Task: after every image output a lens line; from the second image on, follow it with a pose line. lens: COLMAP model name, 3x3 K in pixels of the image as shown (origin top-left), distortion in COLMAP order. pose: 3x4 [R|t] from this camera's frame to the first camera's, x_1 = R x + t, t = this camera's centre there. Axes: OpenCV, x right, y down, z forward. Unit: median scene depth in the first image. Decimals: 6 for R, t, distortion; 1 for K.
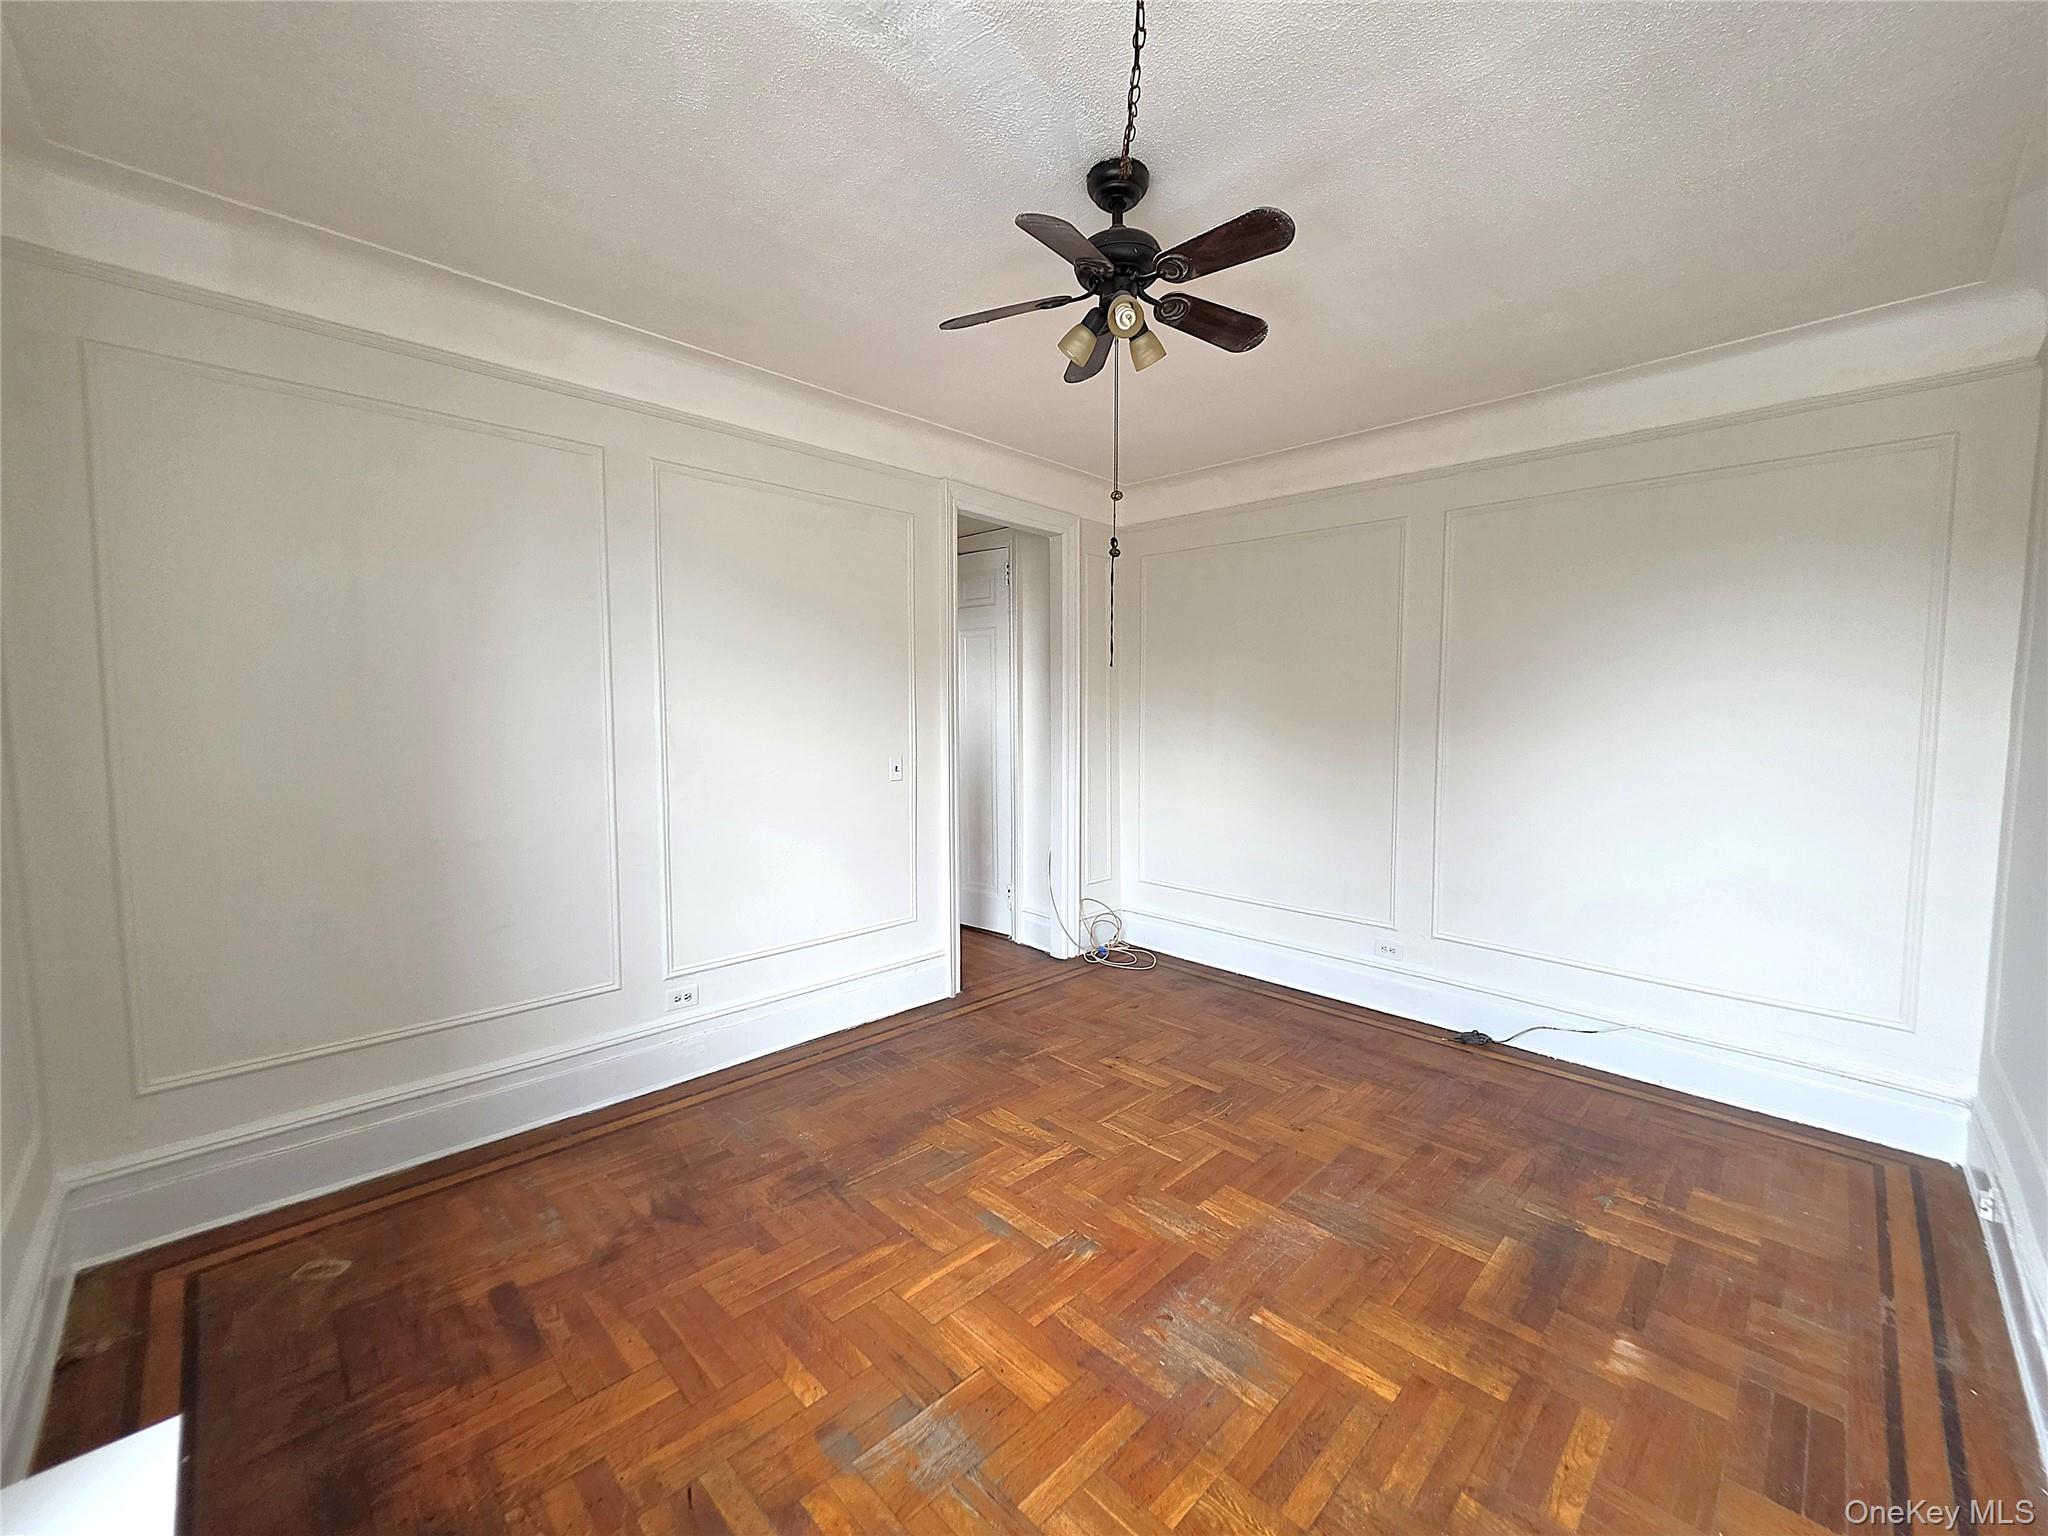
lens RADIAL K [[809.7, 0, 1045.4], [0, 809.7, 759.2], [0, 0, 1]] dist [0.001522, 0.000108]
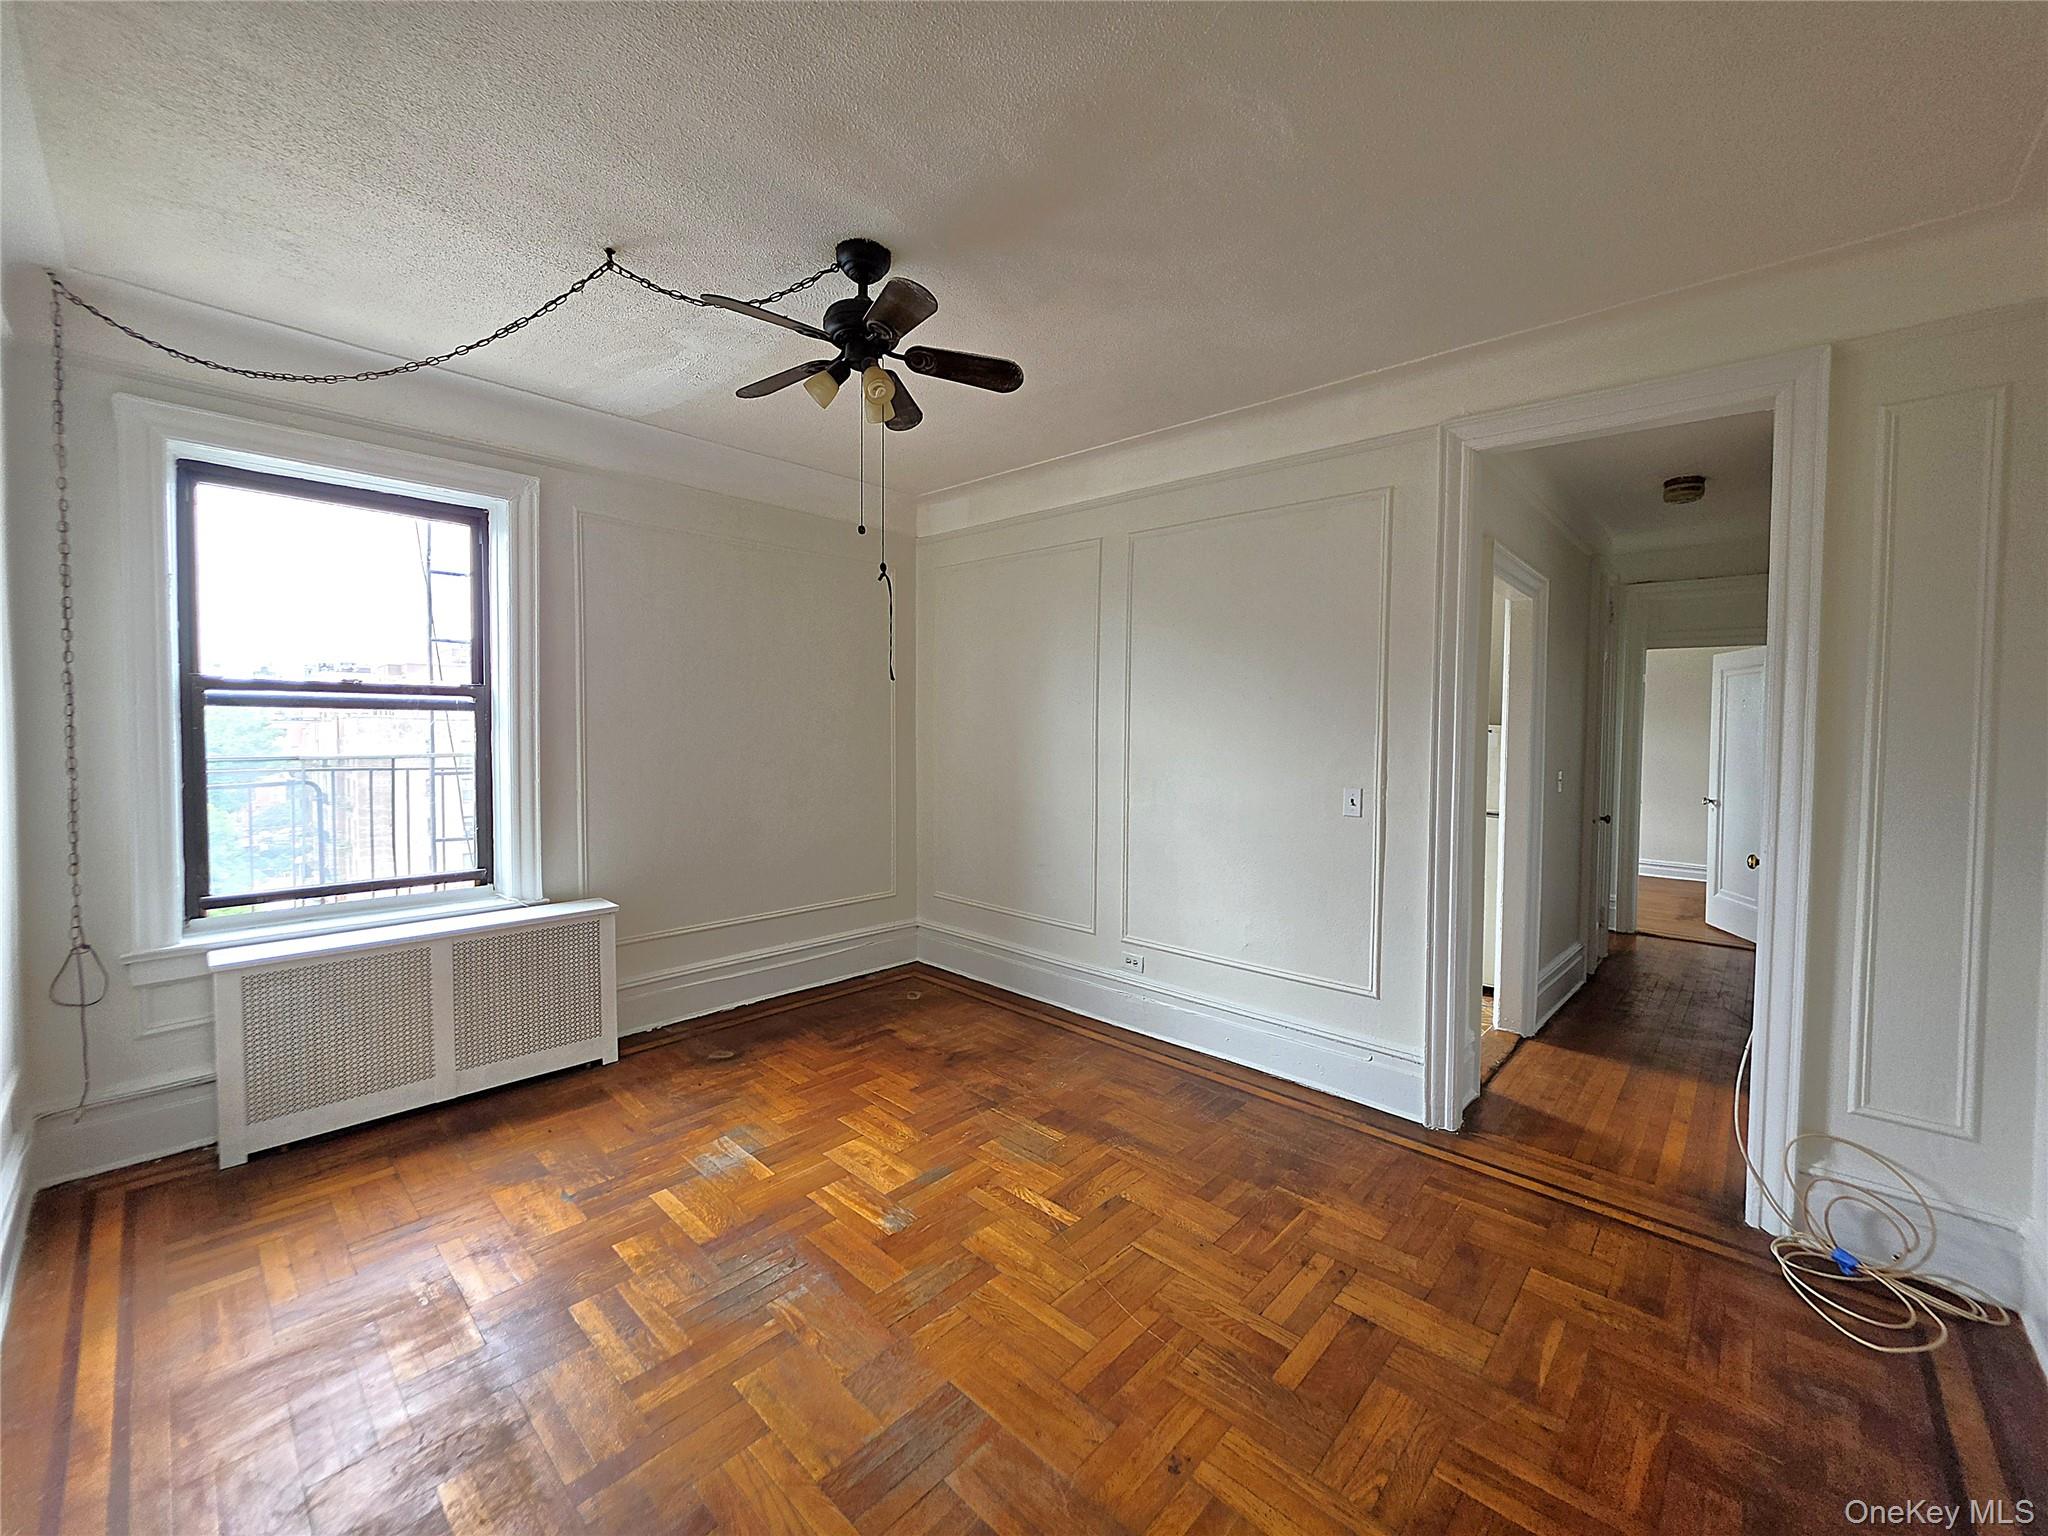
lens RADIAL K [[836.2, 0, 1020.8], [0, 836.2, 762.6], [0, 0, 1]] dist [-0.000874, 0.000185]
pose [[0.022502, 0.039895, -0.998950, 0.945681], [-0.078073, 0.996222, 0.038027, -0.049893], [0.996694, 0.077135, 0.025532, 0.909162]]
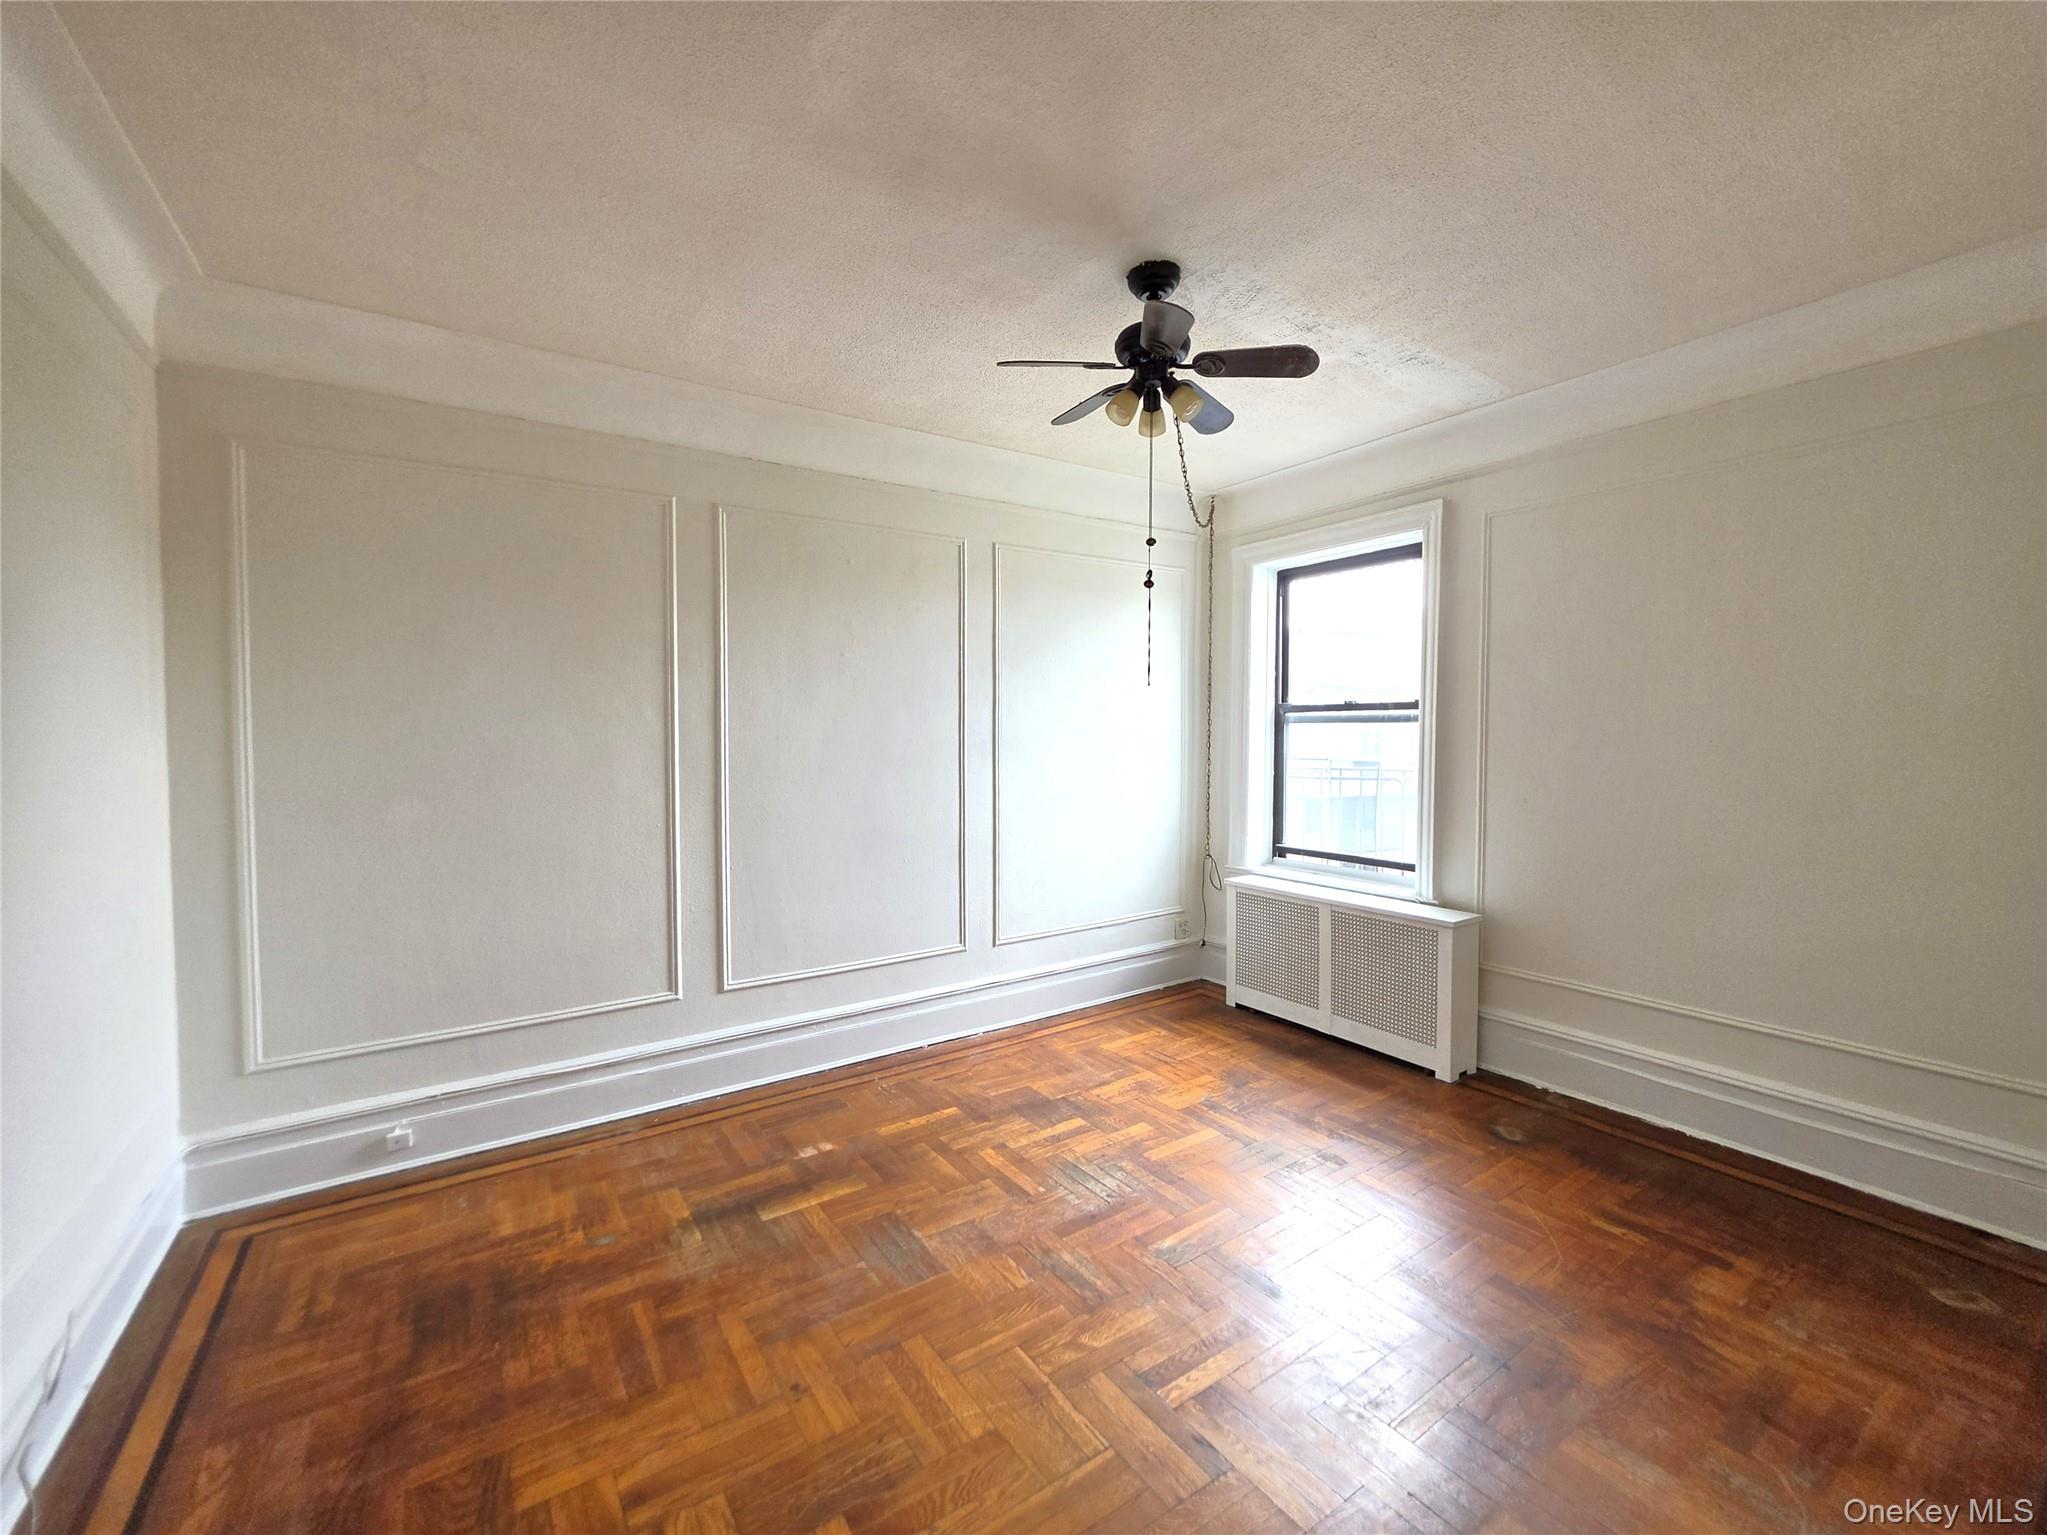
lens RADIAL K [[857.9, 0, 1014.1], [0, 857.9, 763.0], [0, 0, 1]] dist [-0.000493, 0.000227]
pose [[-0.976419, -0.010524, 0.215625, 0.008058], [0.012015, 0.994614, 0.102954, -0.104606], [-0.215548, 0.103117, -0.971034, 1.693877]]
